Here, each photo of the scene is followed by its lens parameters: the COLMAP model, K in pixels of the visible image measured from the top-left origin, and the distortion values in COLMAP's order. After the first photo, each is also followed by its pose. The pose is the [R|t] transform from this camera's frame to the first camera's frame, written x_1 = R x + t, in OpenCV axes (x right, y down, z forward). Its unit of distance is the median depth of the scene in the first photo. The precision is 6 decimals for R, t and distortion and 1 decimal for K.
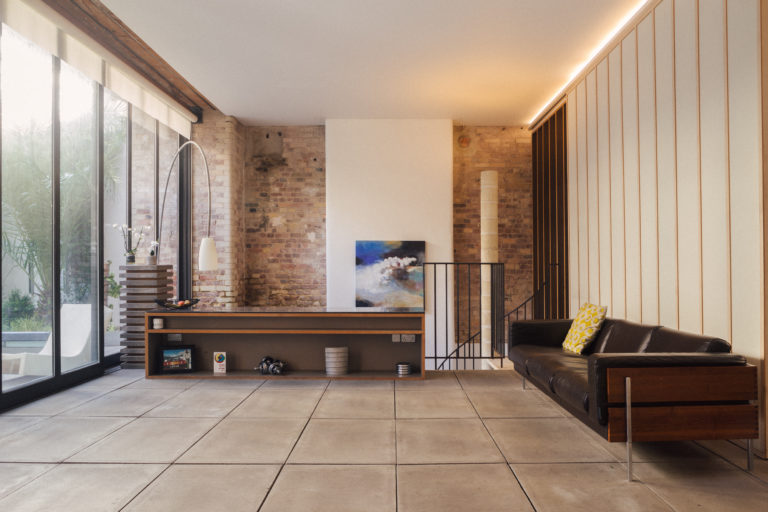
lens RADIAL K [[547.4, 0, 384.0], [0, 547.4, 256.0], [0, 0, 1]] dist [-0.006581, 0.001180]
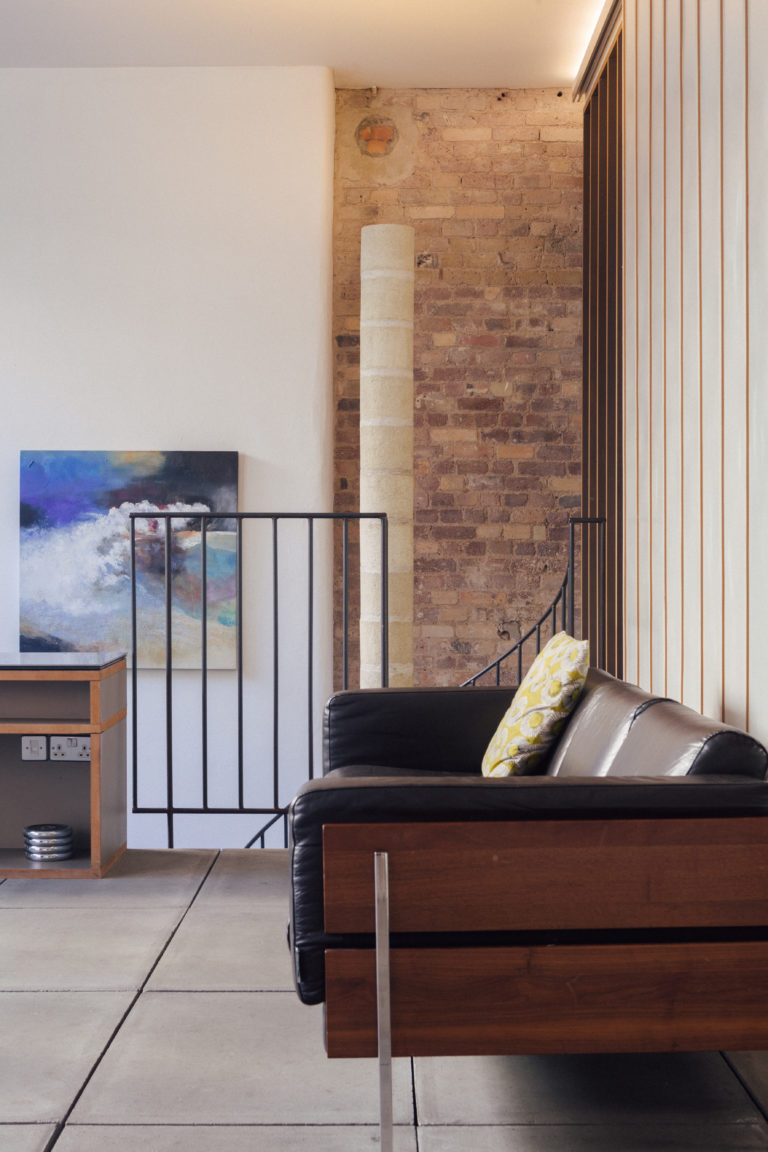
lens RADIAL K [[1692.9, 0, 384.0], [0, 1692.9, 576.0], [0, 0, 1]] dist [-0.008080, -0.005366]
pose [[0.999886, -0.000661, -0.015102, 0.175567], [0.001170, 0.999430, 0.033731, 0.011915], [0.015071, -0.033745, 0.999317, 0.014581]]
